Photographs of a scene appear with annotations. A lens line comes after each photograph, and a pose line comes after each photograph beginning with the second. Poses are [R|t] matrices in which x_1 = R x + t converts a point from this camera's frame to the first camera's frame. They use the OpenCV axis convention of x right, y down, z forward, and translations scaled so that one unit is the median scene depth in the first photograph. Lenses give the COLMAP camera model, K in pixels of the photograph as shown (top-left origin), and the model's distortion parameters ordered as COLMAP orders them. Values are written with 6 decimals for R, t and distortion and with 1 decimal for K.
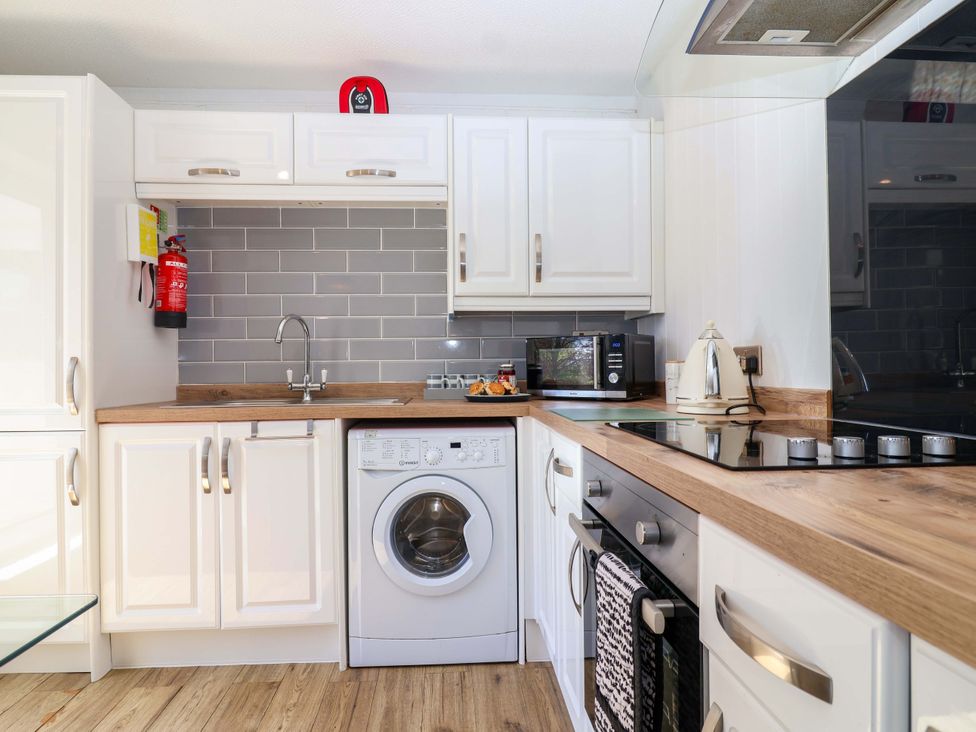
lens RADIAL K [[565.6, 0, 488.0], [0, 565.6, 366.0], [0, 0, 1]] dist [-0.000730, -0.016237]
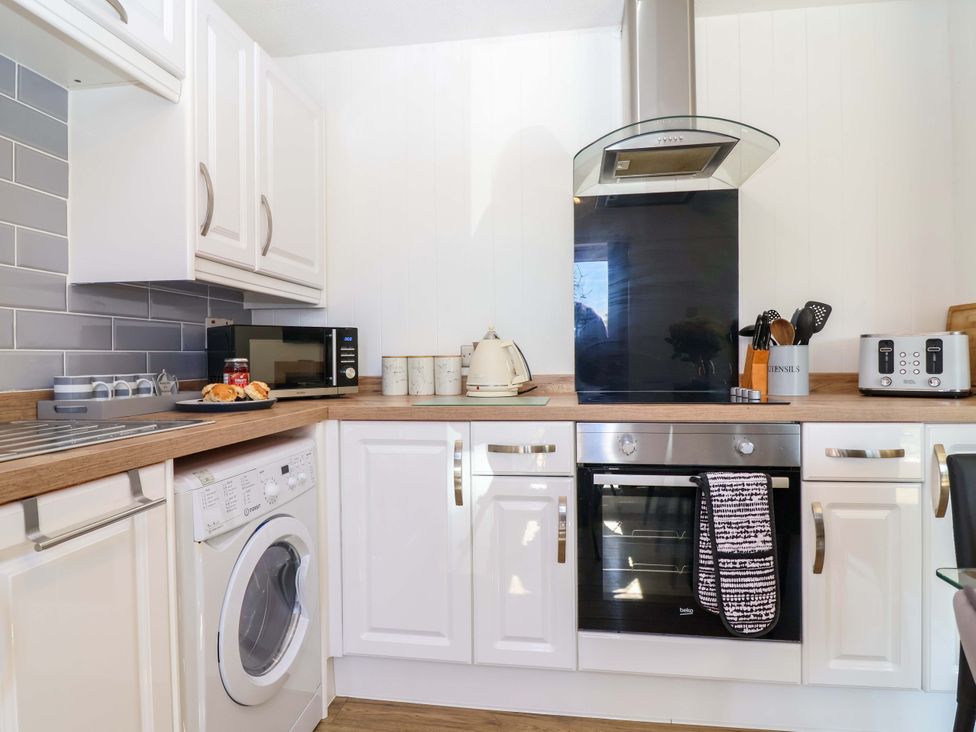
lens RADIAL K [[565.6, 0, 488.0], [0, 565.6, 366.0], [0, 0, 1]] dist [-0.000730, -0.016237]
pose [[0.211478, -0.006892, 0.977358, -0.661936], [0.006237, 0.999964, 0.005702, 0.005351], [-0.977363, 0.004890, 0.211513, 0.557236]]
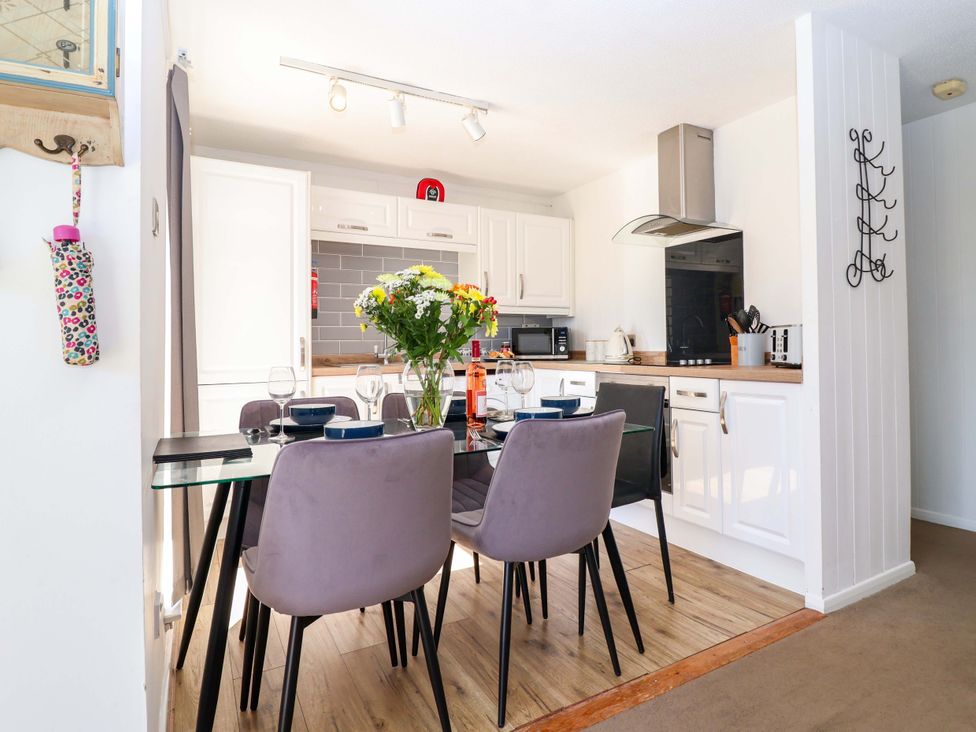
lens RADIAL K [[544.5, 0, 528.4], [0, 544.5, 336.5], [0, 0, 1]] dist [0.000267, -0.000190]
pose [[0.888511, 0.005796, 0.458820, -0.781348], [0.001854, 0.999867, -0.016220, 0.008321], [-0.458853, 0.015263, 0.888381, -0.687994]]
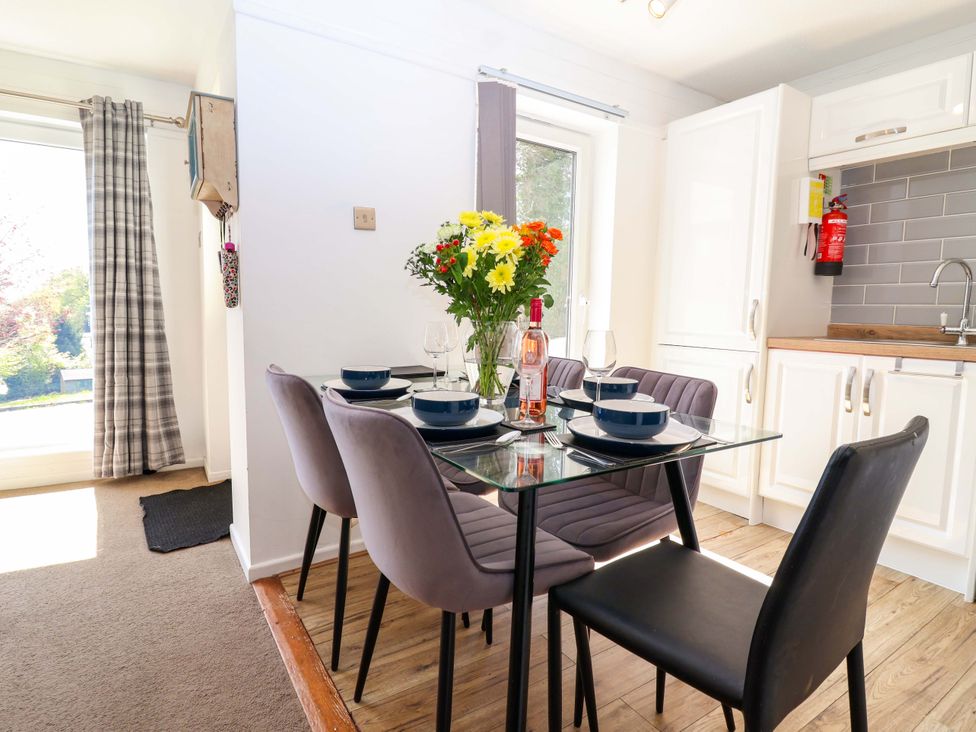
lens RADIAL K [[556.5, 0, 469.5], [0, 556.5, 367.2], [0, 0, 1]] dist [-0.000776, -0.012137]
pose [[0.487341, 0.106142, -0.866737, 0.118655], [-0.021750, 0.993752, 0.109467, 0.014058], [0.872941, -0.034497, 0.486604, -0.264842]]
